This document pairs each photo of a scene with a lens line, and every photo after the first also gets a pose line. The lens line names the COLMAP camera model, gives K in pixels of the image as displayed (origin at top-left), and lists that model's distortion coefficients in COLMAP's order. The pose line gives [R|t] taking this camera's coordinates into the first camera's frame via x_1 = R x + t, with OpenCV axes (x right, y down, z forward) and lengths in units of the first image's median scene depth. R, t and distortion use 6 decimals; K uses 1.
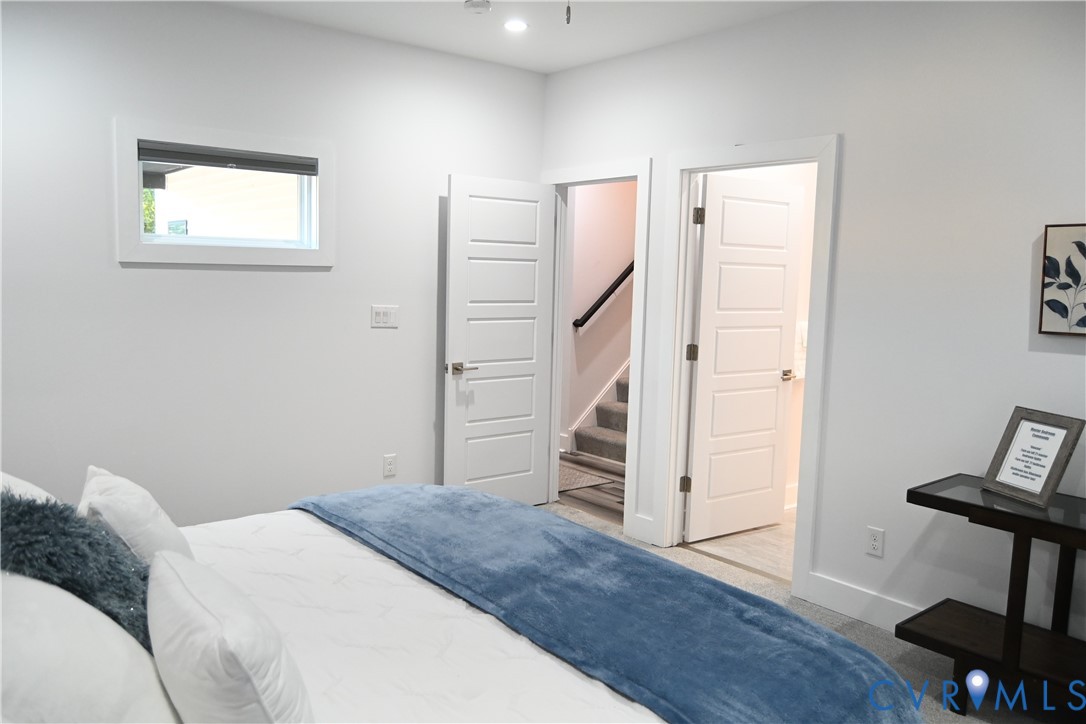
lens RADIAL K [[850.0, 0, 543.0], [0, 850.0, 362.0], [0, 0, 1]] dist [-0.014978, 0.005025]
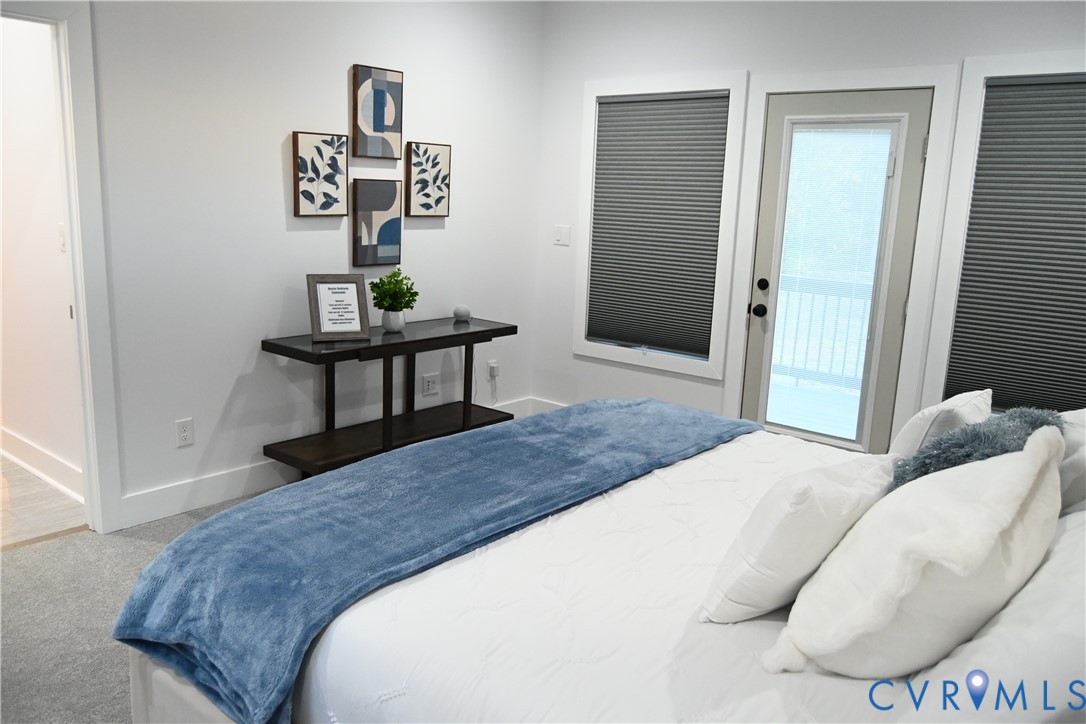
lens RADIAL K [[848.2, 0, 546.3], [0, 848.2, 364.9], [0, 0, 1]] dist [-0.016668, 0.006511]
pose [[-0.194745, -0.234715, 0.952357, -0.793851], [0.063461, 0.965897, 0.251029, -0.118622], [-0.978799, 0.109324, -0.173208, 0.896548]]
